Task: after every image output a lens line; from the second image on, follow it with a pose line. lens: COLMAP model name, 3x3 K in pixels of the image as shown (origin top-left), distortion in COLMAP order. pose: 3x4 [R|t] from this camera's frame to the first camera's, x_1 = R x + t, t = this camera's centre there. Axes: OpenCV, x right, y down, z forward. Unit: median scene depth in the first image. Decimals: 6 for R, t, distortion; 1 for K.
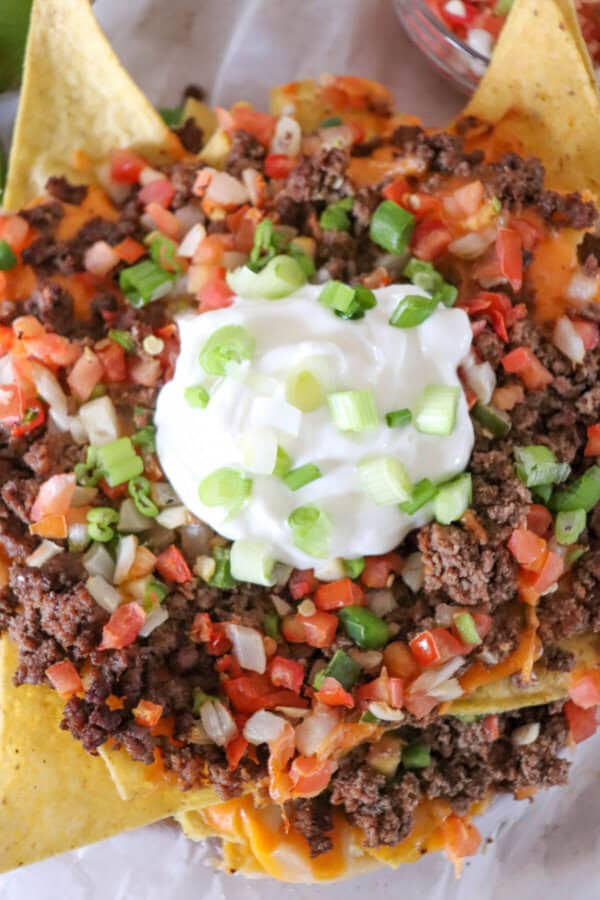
lens RADIAL K [[1090.1, 0, 296.2], [0, 1090.1, 471.2], [0, 0, 1]] dist [-0.106954, 0.263989]
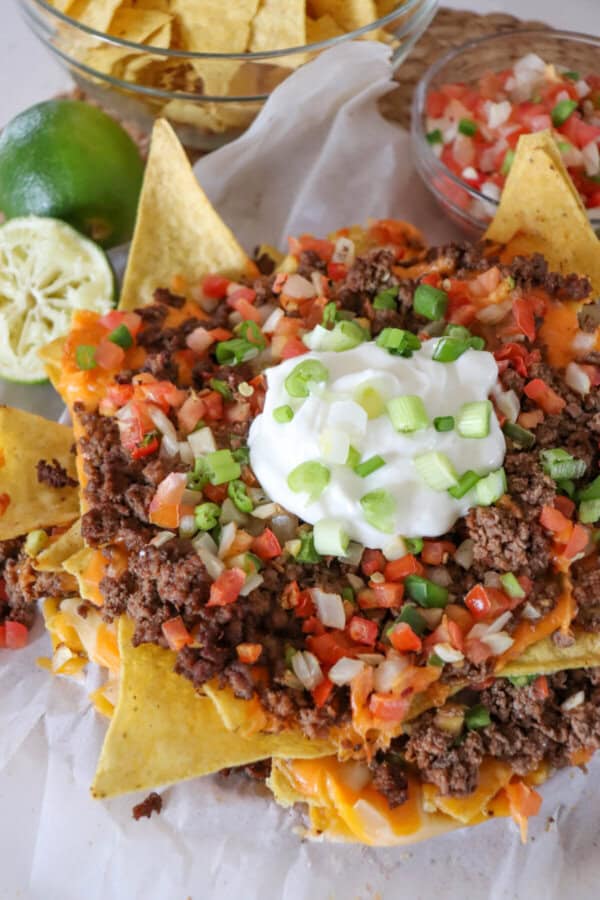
lens RADIAL K [[1207.1, 0, 300.0], [0, 1207.1, 450.0], [0, 0, 1]] dist [-0.014462, 0.023882]
pose [[0.999589, -0.026055, -0.011930, -0.055343], [0.020818, 0.946353, -0.322463, 0.415050], [0.019692, 0.322082, 0.946507, -0.308224]]
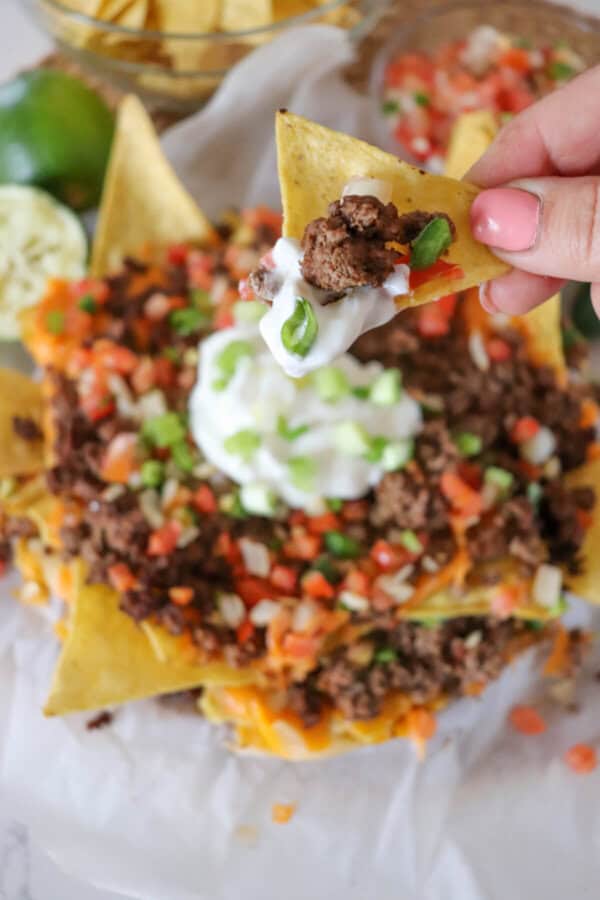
lens RADIAL K [[1207.1, 0, 300.0], [0, 1207.1, 450.0], [0, 0, 1]] dist [-0.014462, 0.023882]
pose [[0.998523, -0.006134, -0.053983, 0.092864], [-0.006616, 0.972484, -0.232877, 0.375475], [0.053926, 0.232890, 0.971007, -0.497355]]
